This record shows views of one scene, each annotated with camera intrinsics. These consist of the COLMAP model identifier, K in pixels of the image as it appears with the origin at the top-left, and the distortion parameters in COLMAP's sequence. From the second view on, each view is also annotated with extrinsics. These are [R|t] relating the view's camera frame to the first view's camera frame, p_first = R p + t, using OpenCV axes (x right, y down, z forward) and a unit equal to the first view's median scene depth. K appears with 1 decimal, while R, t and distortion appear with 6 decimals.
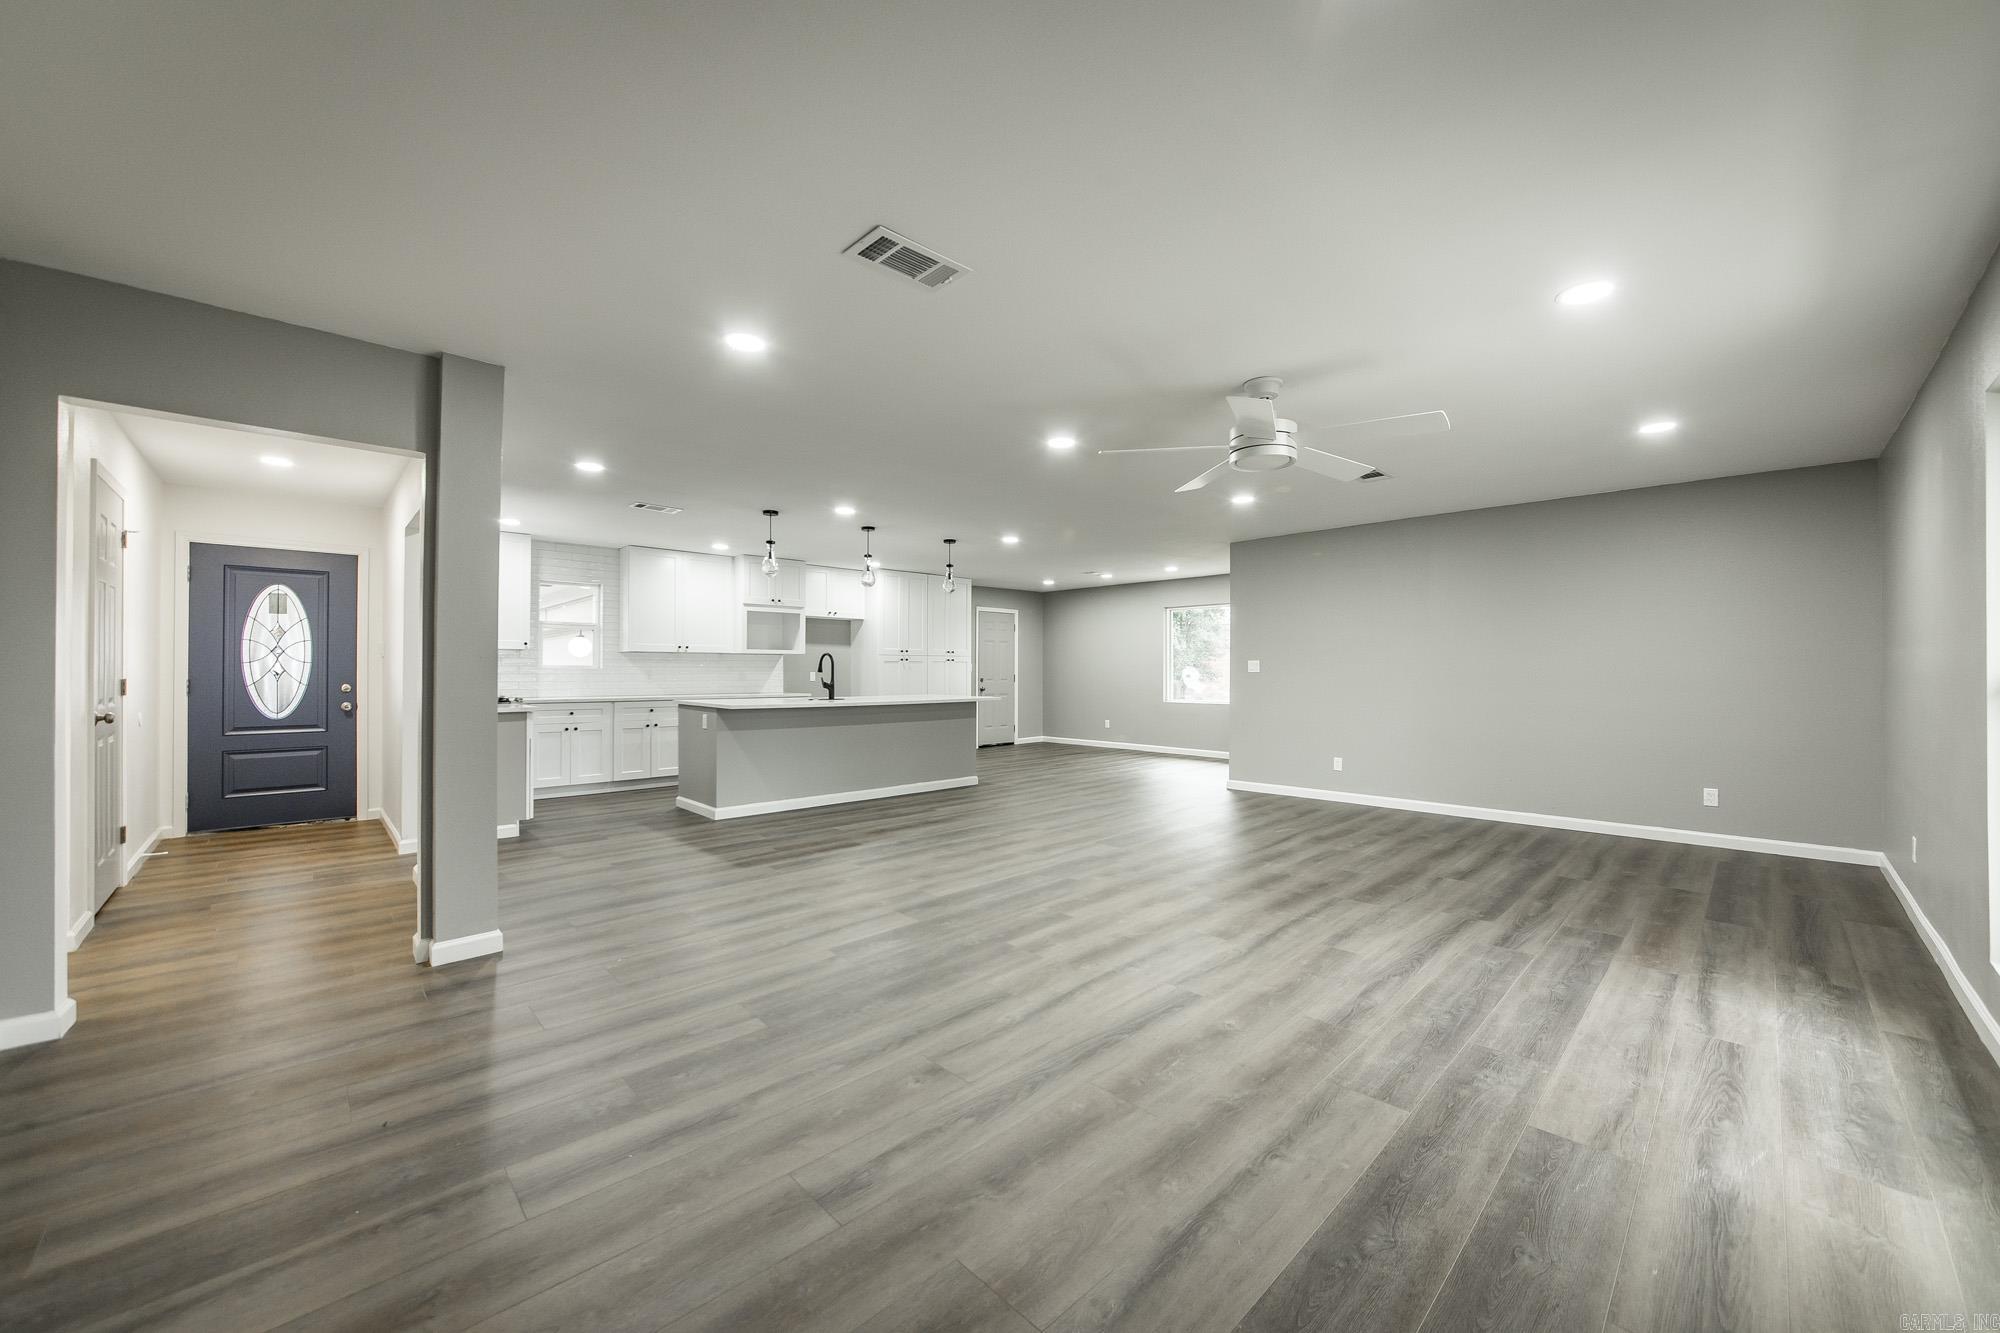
lens RADIAL K [[732.0, 0, 988.9], [0, 732.0, 666.5], [0, 0, 1]] dist [-0.012169, 0.001939]
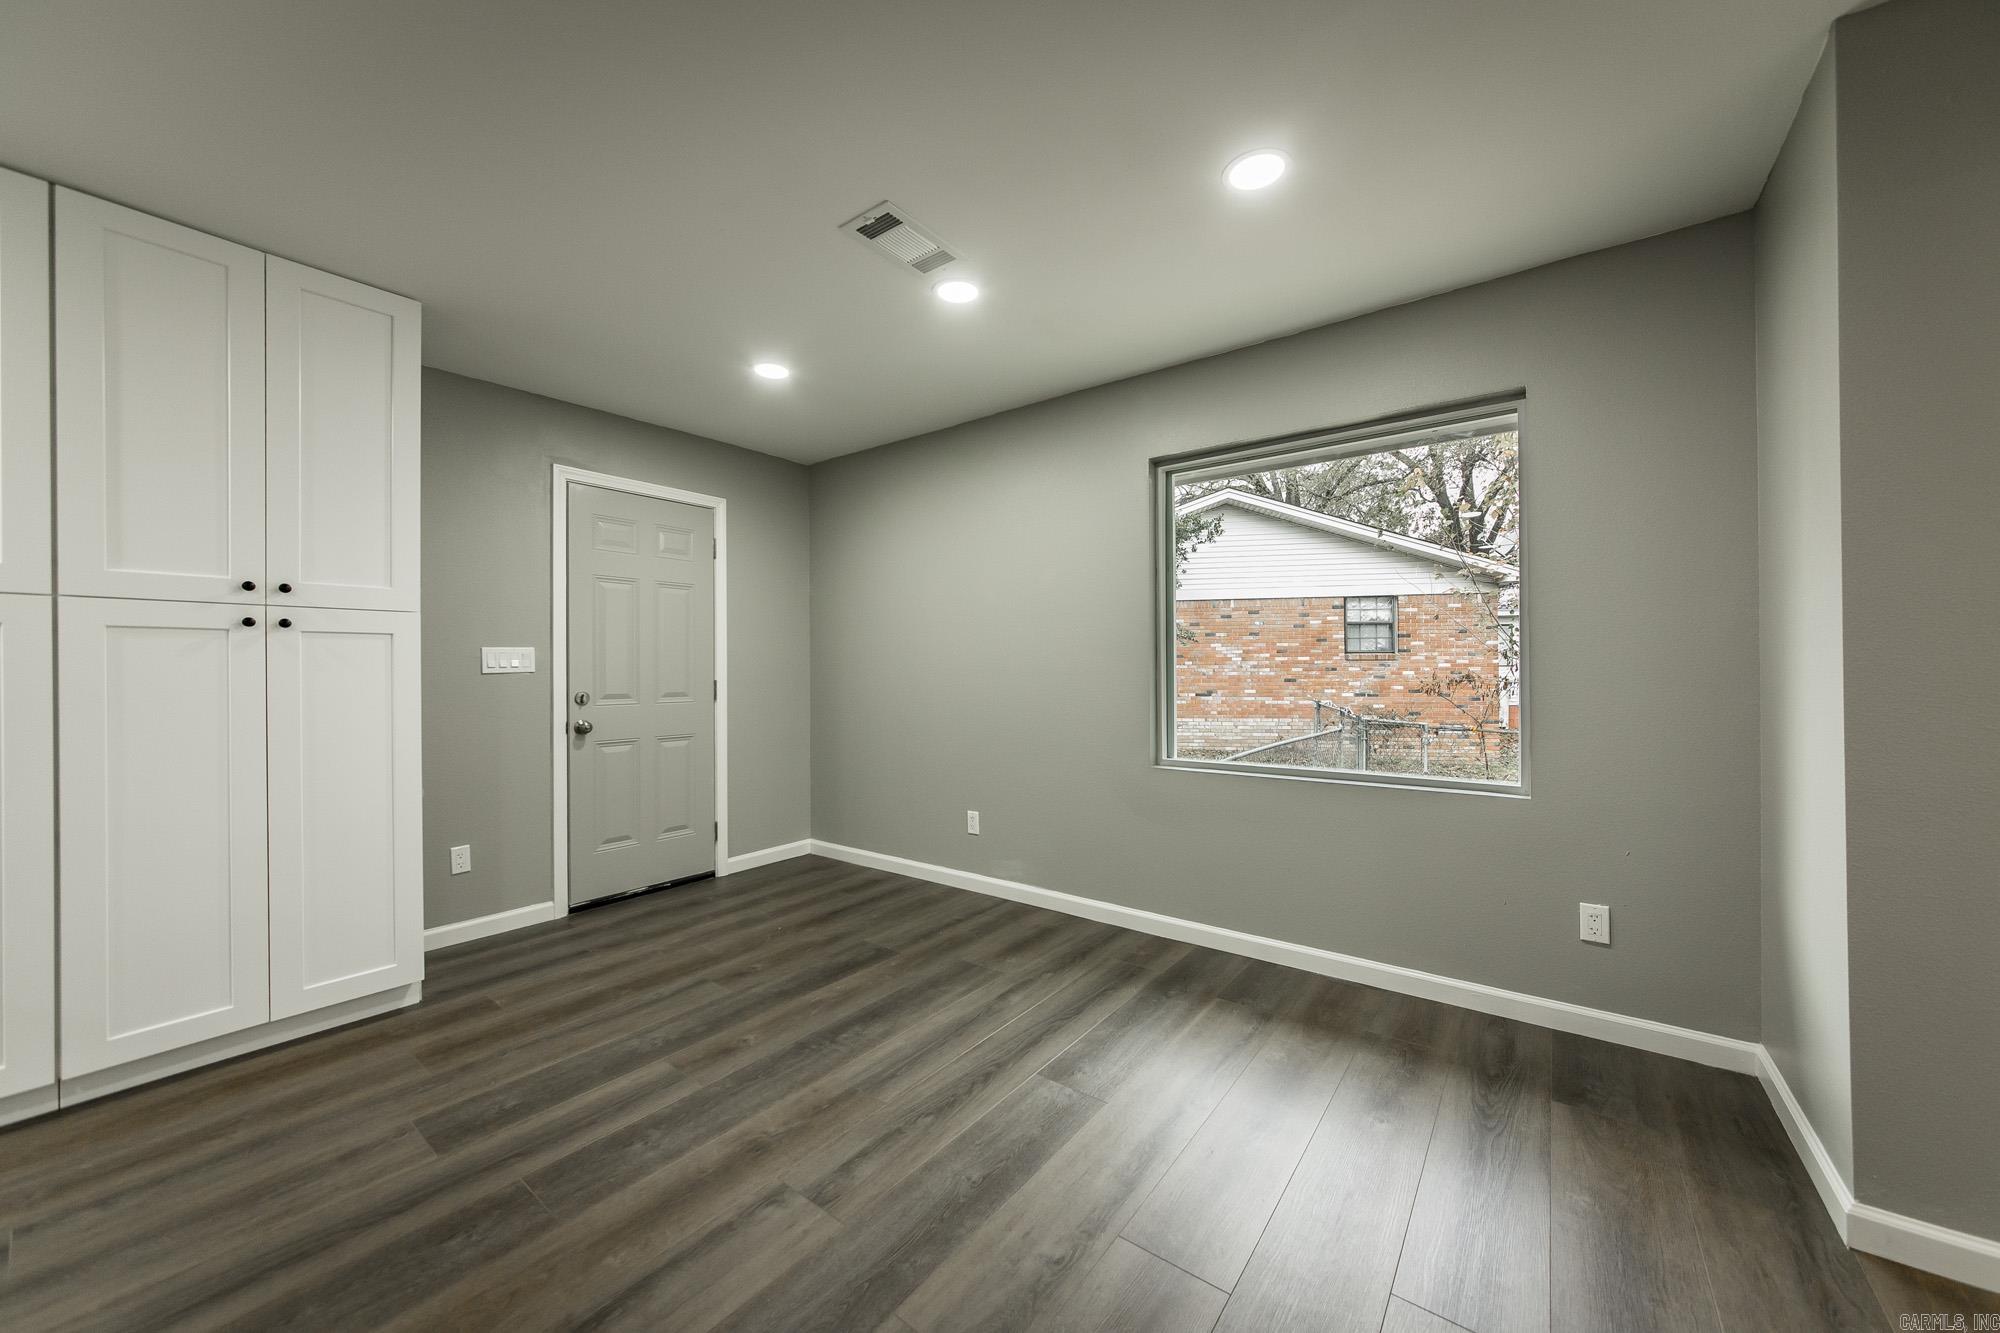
lens RADIAL K [[732.0, 0, 1008.1], [0, 732.0, 670.0], [0, 0, 1]] dist [-0.012169, 0.001939]
pose [[0.985074, -0.008791, 0.171906, 0.165788], [0.008475, 0.999961, 0.002573, 0.008424], [-0.171922, -0.001078, 0.985110, 0.920697]]
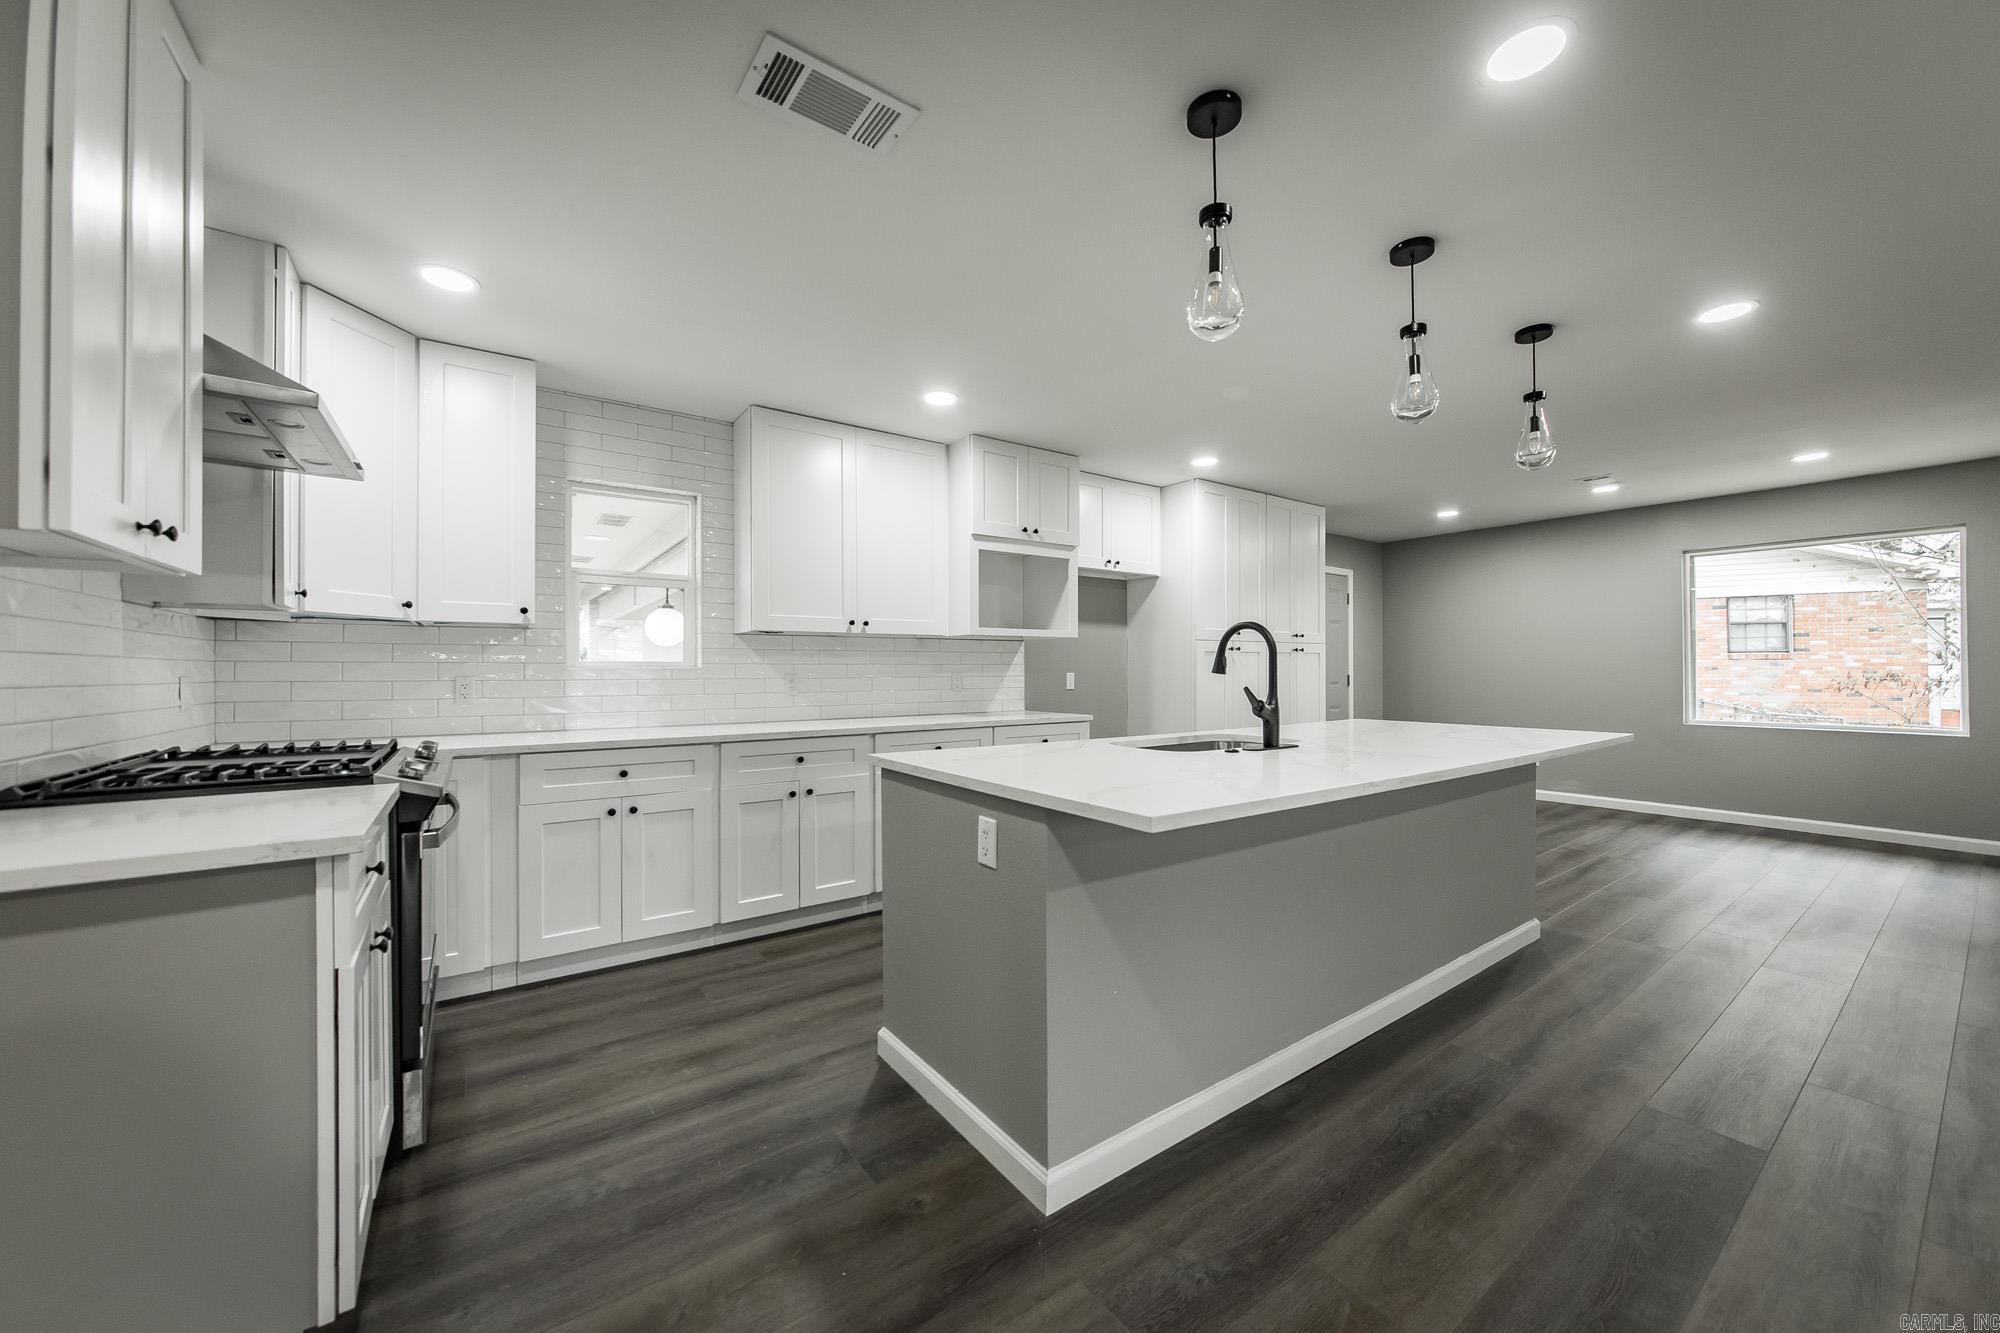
lens RADIAL K [[732.0, 0, 1000.0], [0, 732.0, 670.2], [0, 0, 1]] dist [-0.012169, 0.001939]
pose [[0.990376, -0.004888, -0.138316, -0.248503], [0.005729, 0.999967, 0.005680, 0.002509], [0.138284, -0.006418, 0.990372, 0.511447]]
